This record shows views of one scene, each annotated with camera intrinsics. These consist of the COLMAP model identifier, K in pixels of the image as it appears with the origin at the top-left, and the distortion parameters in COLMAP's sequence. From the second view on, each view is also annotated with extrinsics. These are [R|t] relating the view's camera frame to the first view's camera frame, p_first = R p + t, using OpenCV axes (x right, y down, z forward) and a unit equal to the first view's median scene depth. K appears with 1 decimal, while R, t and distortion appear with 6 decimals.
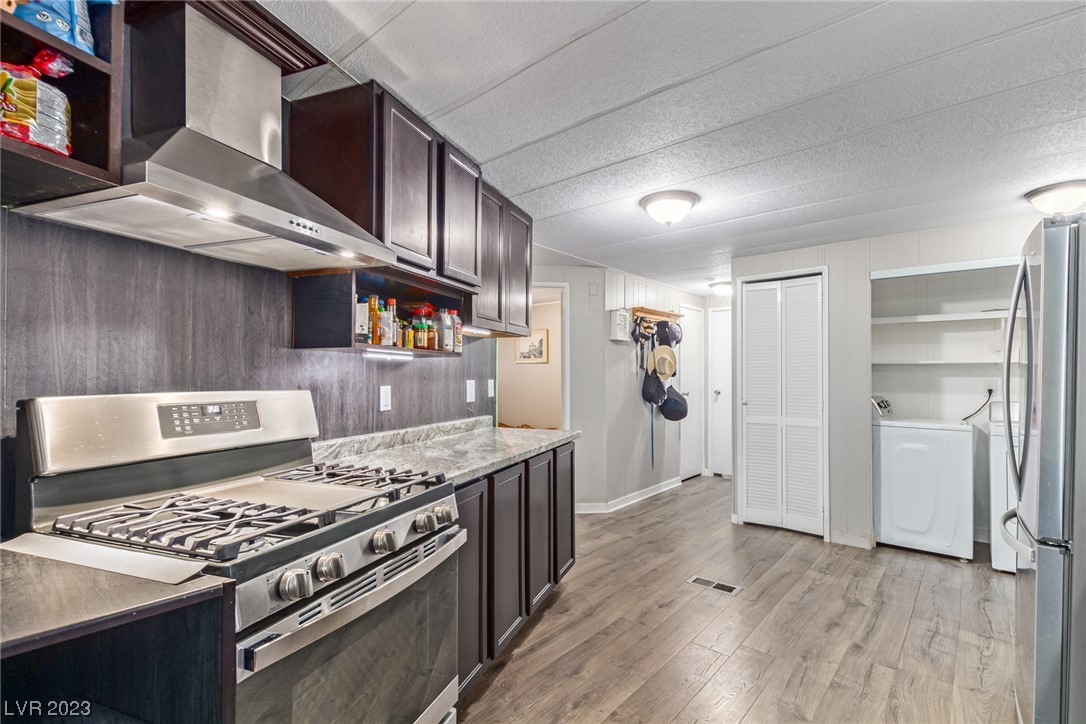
lens RADIAL K [[503.9, 0, 546.5], [0, 503.9, 377.4], [0, 0, 1]] dist [-0.000990, -0.000717]
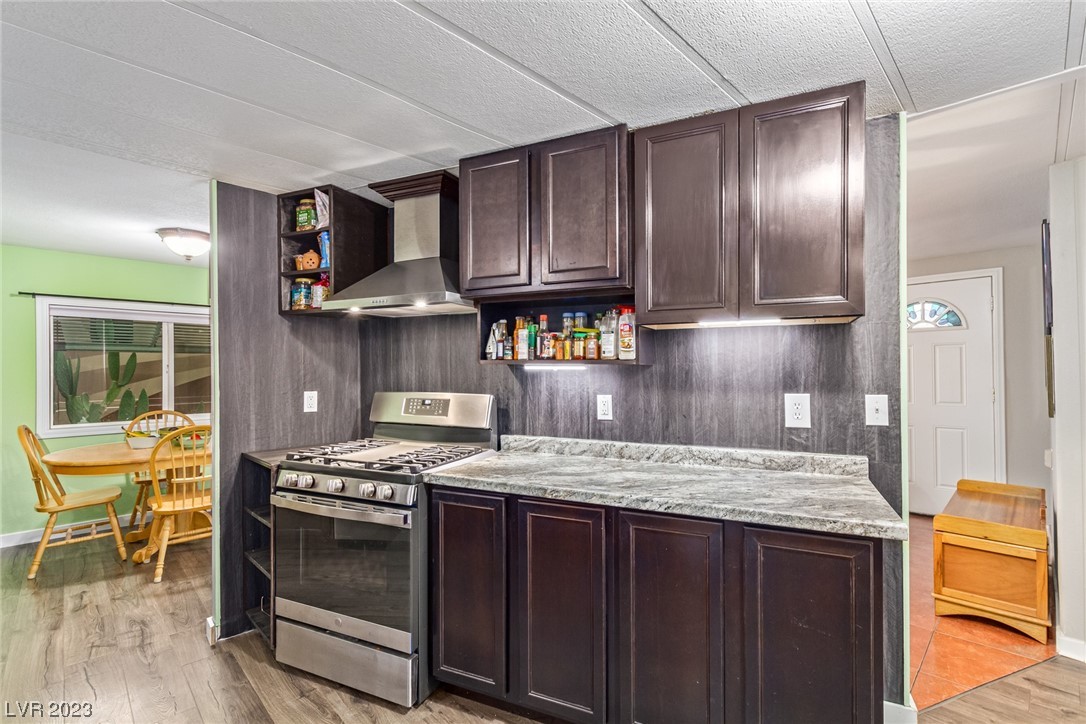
lens RADIAL K [[487.3, 0, 547.0], [0, 487.3, 374.8], [0, 0, 1]] dist [0.022096, -0.000249]
pose [[-0.077924, 0.003064, -0.996955, 0.698028], [-0.003691, 0.999988, 0.003361, -0.028503], [0.996952, 0.003942, -0.077912, 1.014649]]
